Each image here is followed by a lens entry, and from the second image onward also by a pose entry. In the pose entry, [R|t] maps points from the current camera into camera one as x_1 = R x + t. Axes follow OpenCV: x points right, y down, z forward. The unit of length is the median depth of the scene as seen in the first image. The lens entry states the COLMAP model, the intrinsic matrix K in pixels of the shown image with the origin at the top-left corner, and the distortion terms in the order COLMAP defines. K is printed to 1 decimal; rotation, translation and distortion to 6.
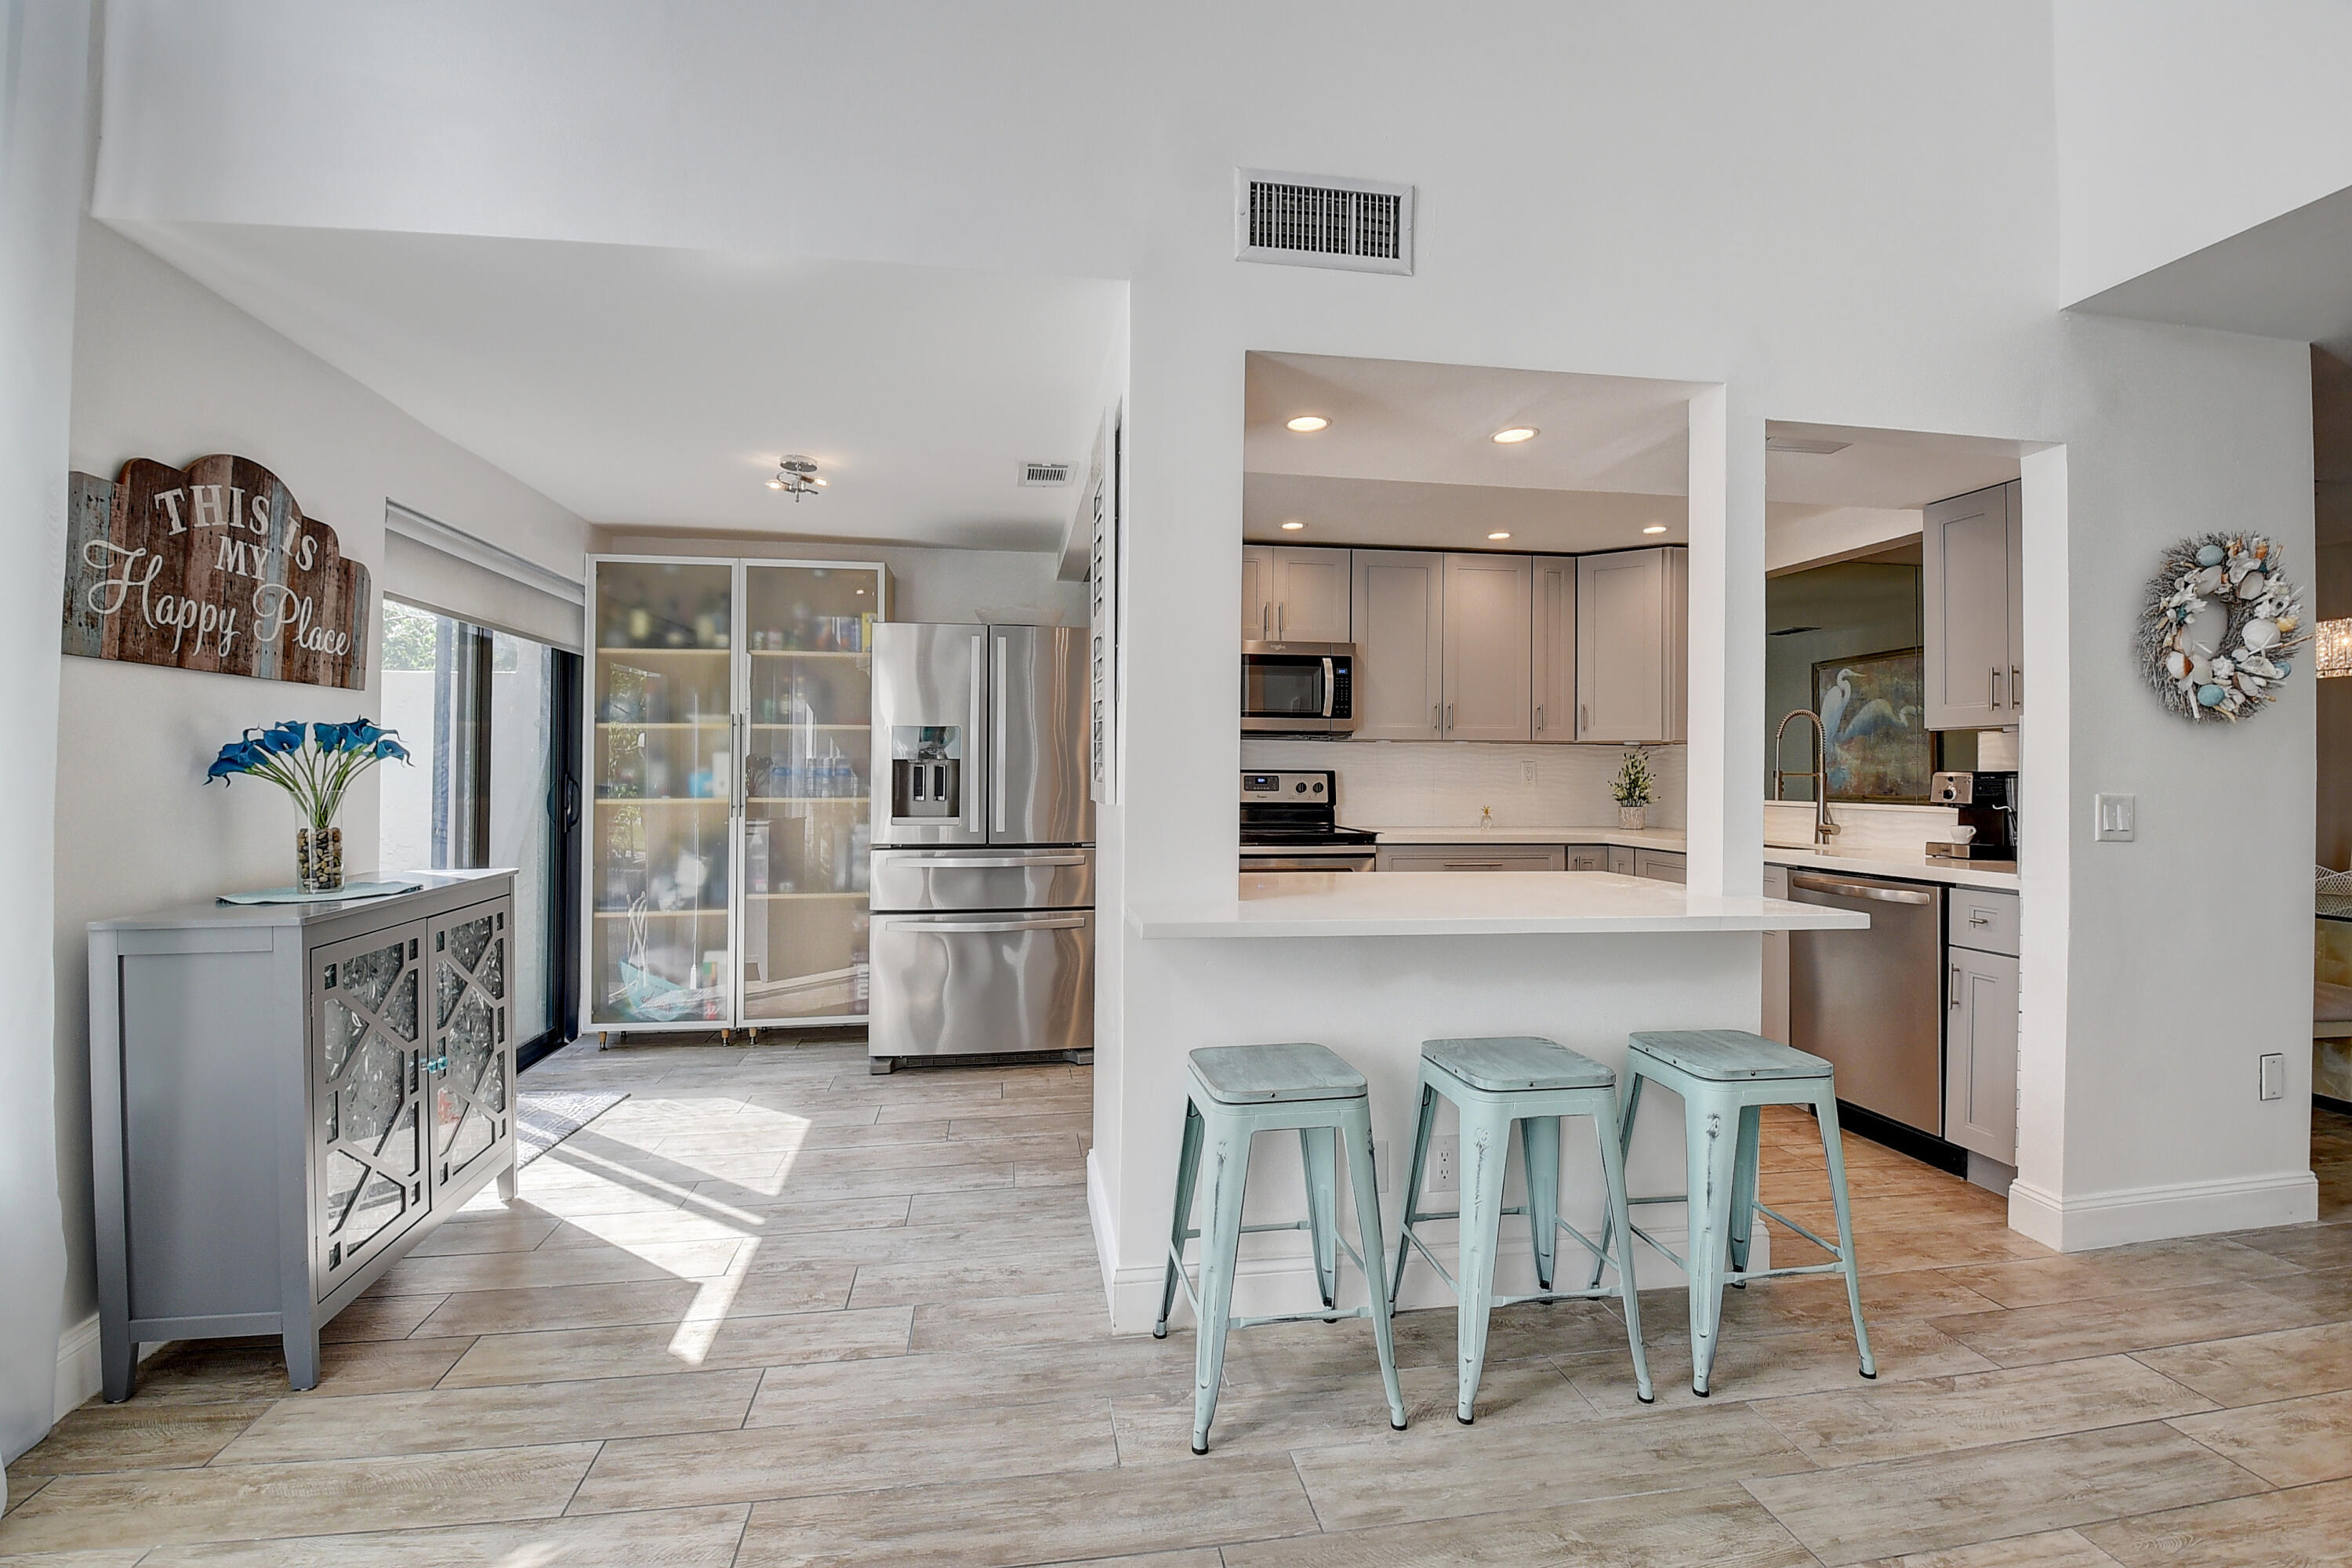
lens RADIAL K [[1035.5, 0, 1166.7], [0, 1035.5, 755.8], [0, 0, 1]] dist [0.010354, -0.024608]
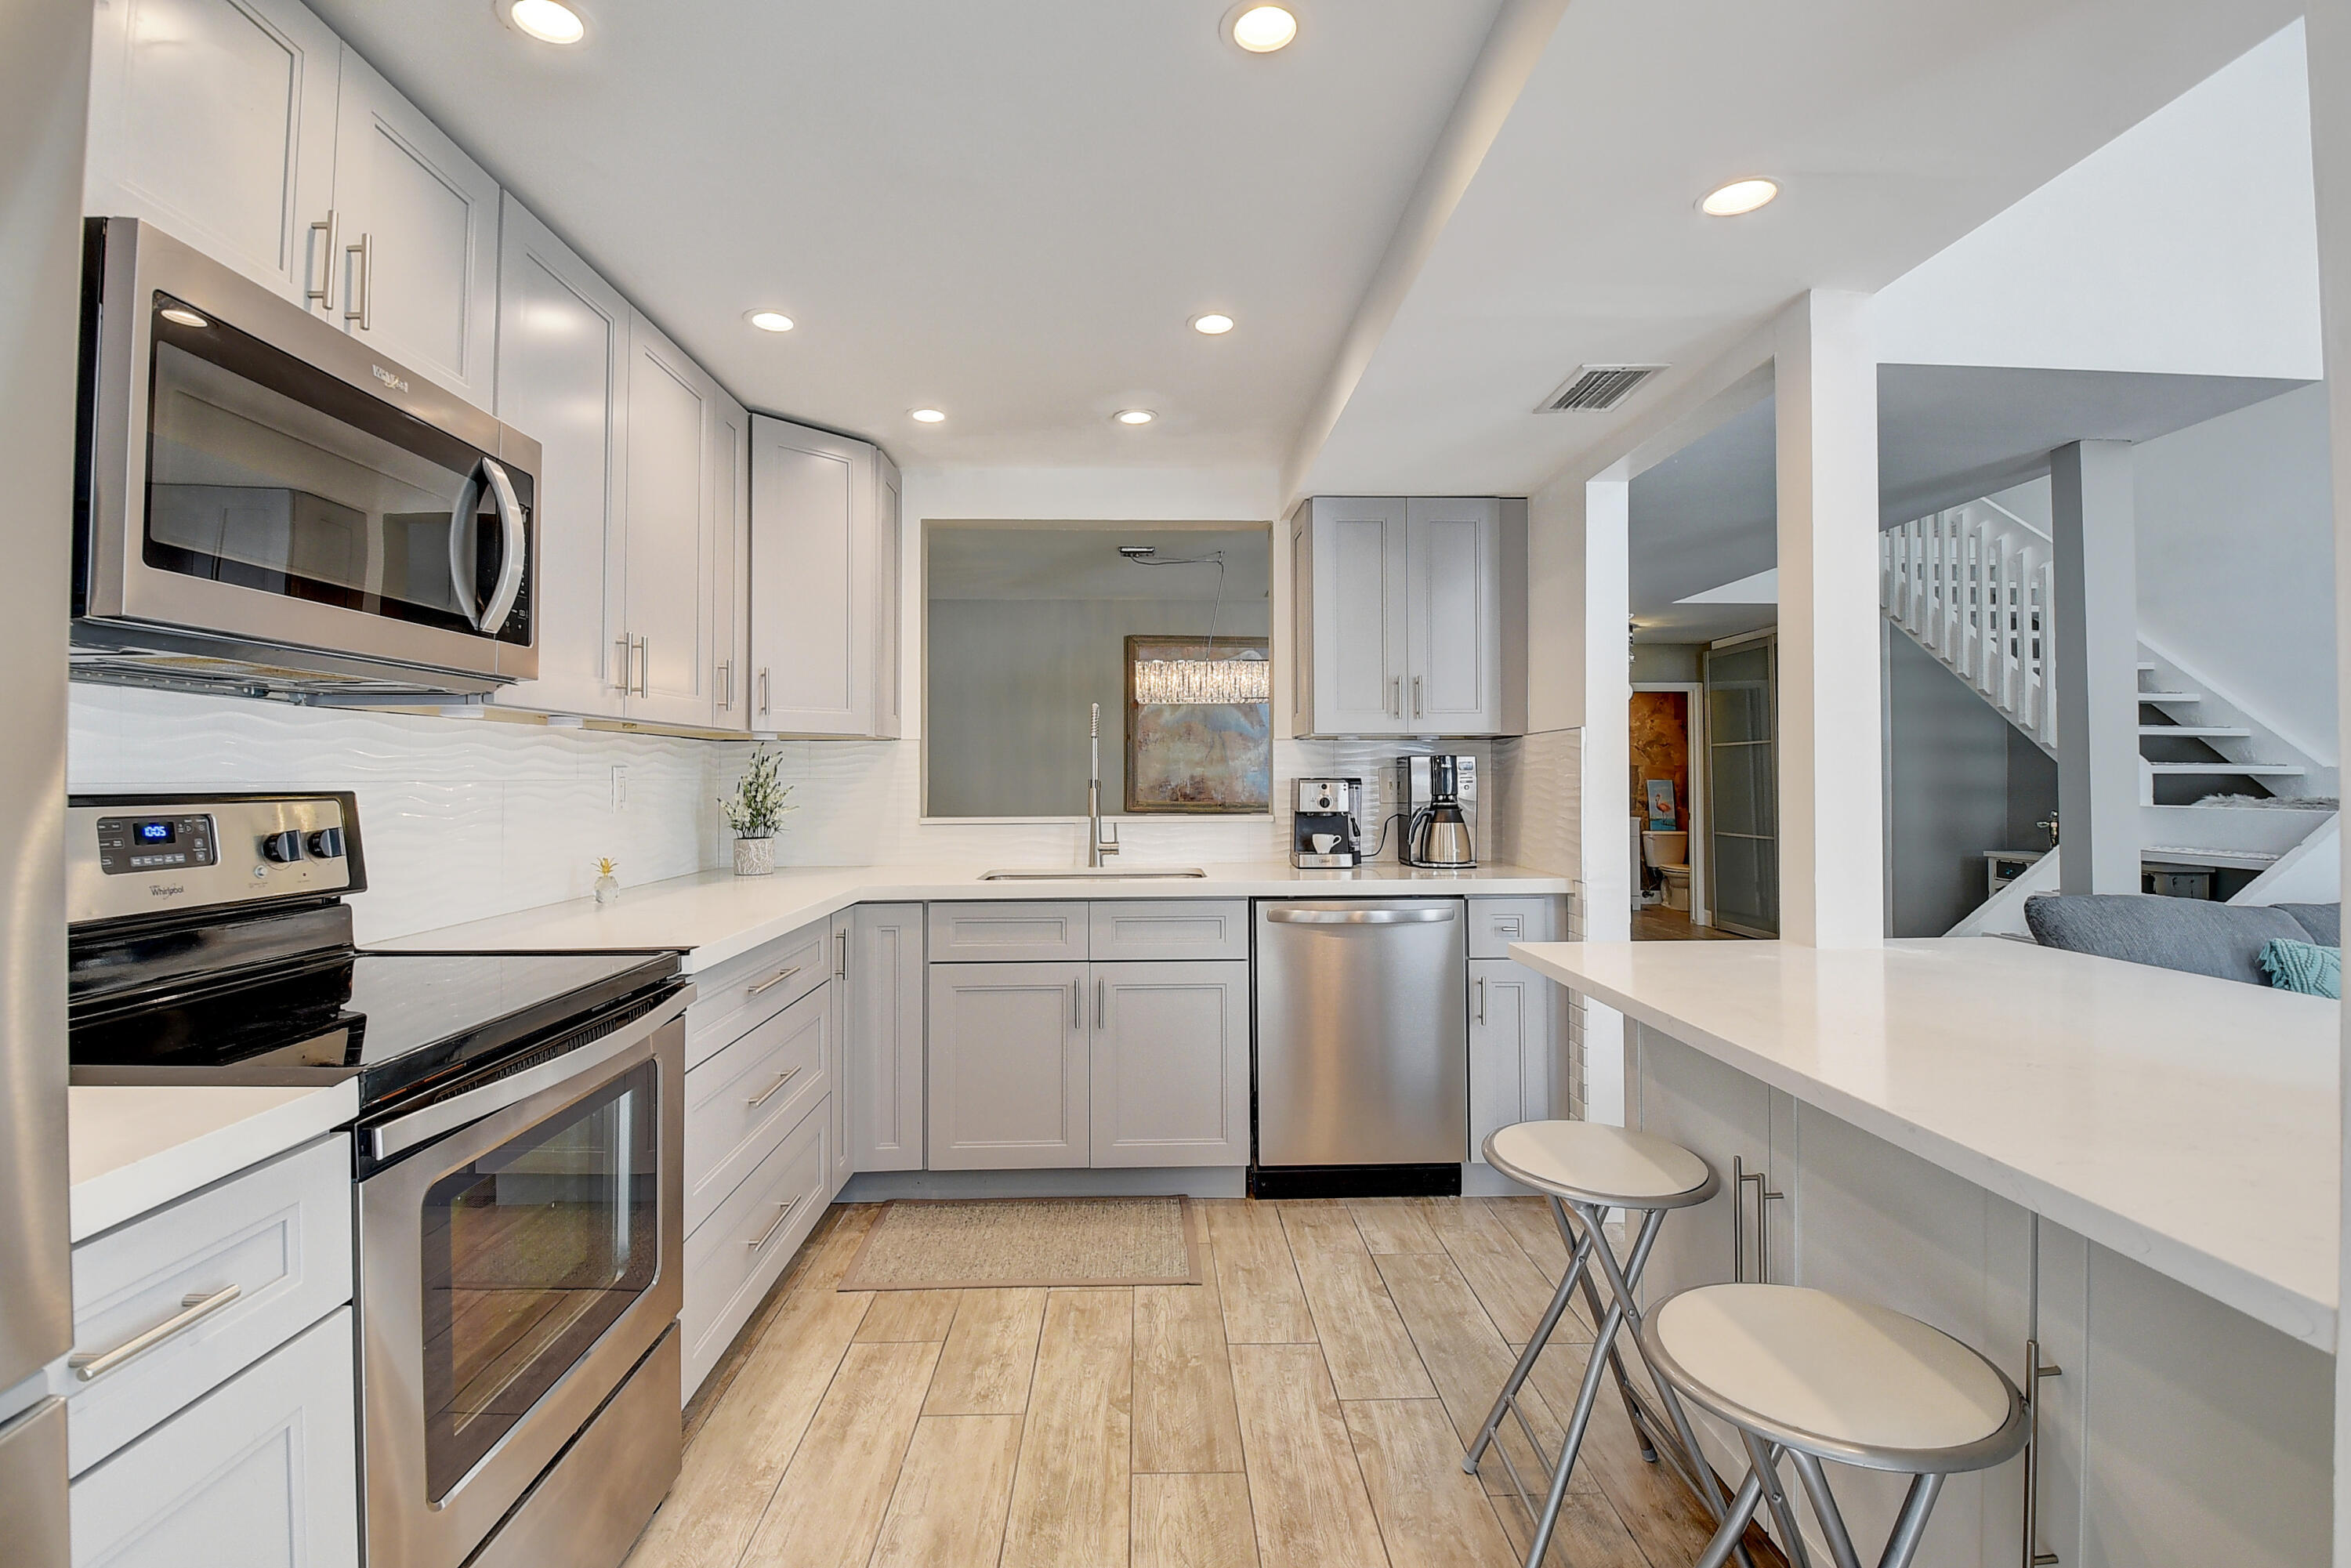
lens RADIAL K [[1035.1, 0, 1166.2], [0, 1035.1, 755.8], [0, 0, 1]] dist [0.010354, -0.024608]
pose [[0.130680, 0.013000, 0.991339, -0.260093], [-0.006600, 0.999903, -0.012243, 0.008485], [-0.991403, -0.004943, 0.130754, 1.231954]]
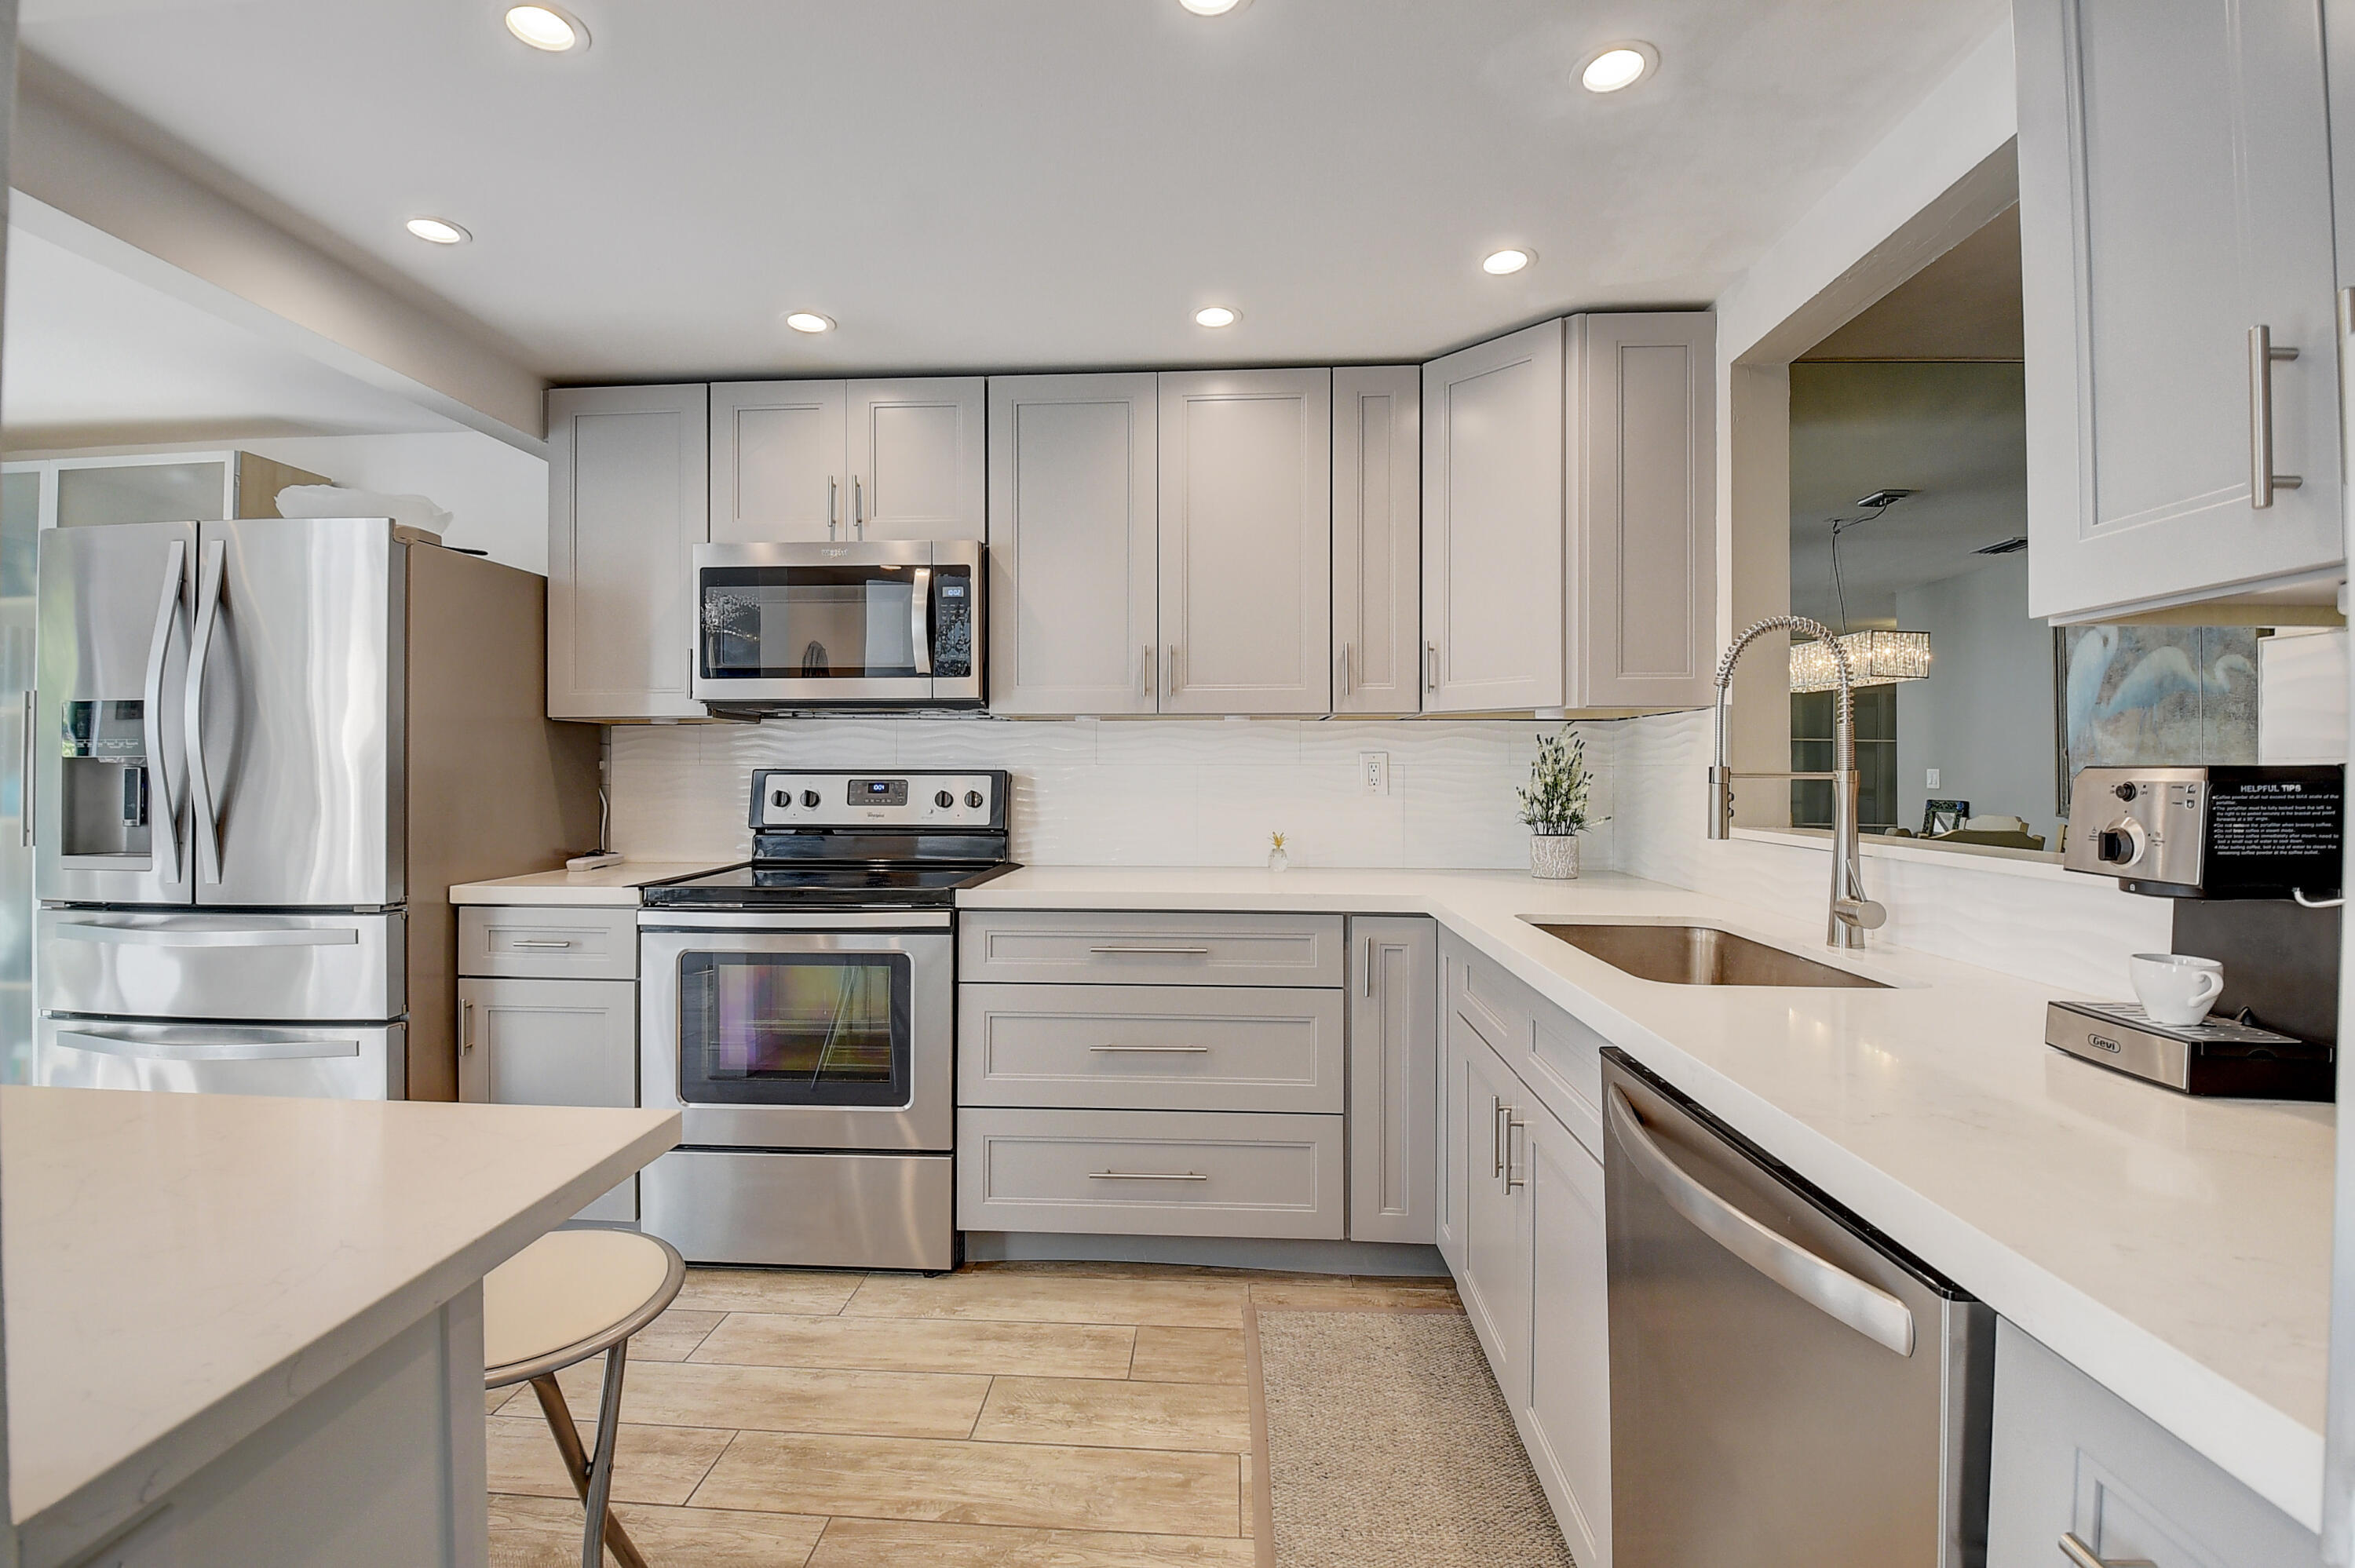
lens RADIAL K [[1036.7, 0, 1168.2], [0, 1036.7, 755.8], [0, 0, 1]] dist [0.010354, -0.024608]
pose [[0.977354, -0.007683, -0.211471, 0.676941], [0.007815, 0.999969, -0.000211, 0.012648], [0.211466, -0.001447, 0.977384, 0.807825]]
